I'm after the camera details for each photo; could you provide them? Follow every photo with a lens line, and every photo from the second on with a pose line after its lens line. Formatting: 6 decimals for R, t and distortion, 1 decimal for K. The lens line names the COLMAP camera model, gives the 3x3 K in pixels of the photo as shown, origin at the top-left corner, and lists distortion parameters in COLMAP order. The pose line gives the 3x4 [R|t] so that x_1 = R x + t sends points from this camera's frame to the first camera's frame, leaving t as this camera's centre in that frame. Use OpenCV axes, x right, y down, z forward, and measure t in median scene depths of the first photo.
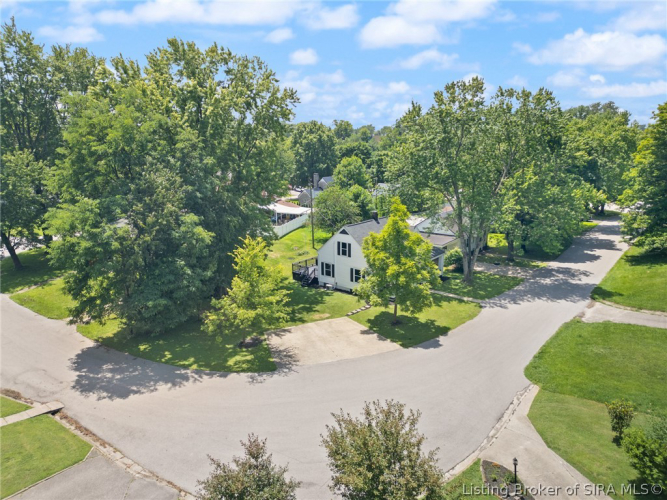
lens RADIAL K [[482.1, 0, 332.8], [0, 482.1, 249.9], [0, 0, 1]] dist [0.047916, -0.035717]
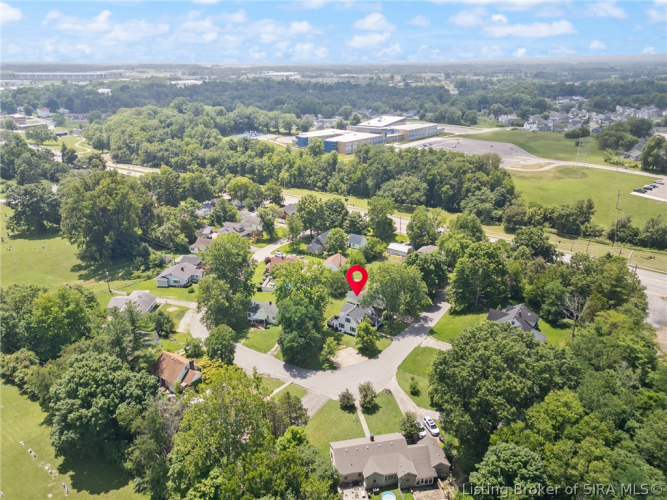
lens RADIAL K [[482.1, 0, 333.7], [0, 482.1, 250.0], [0, 0, 1]] dist [0.047916, -0.035717]
pose [[0.995321, -0.027356, 0.092672, -0.352069], [0.012657, 0.987733, 0.155638, -0.959862], [-0.095793, -0.153737, 0.983458, -1.972978]]
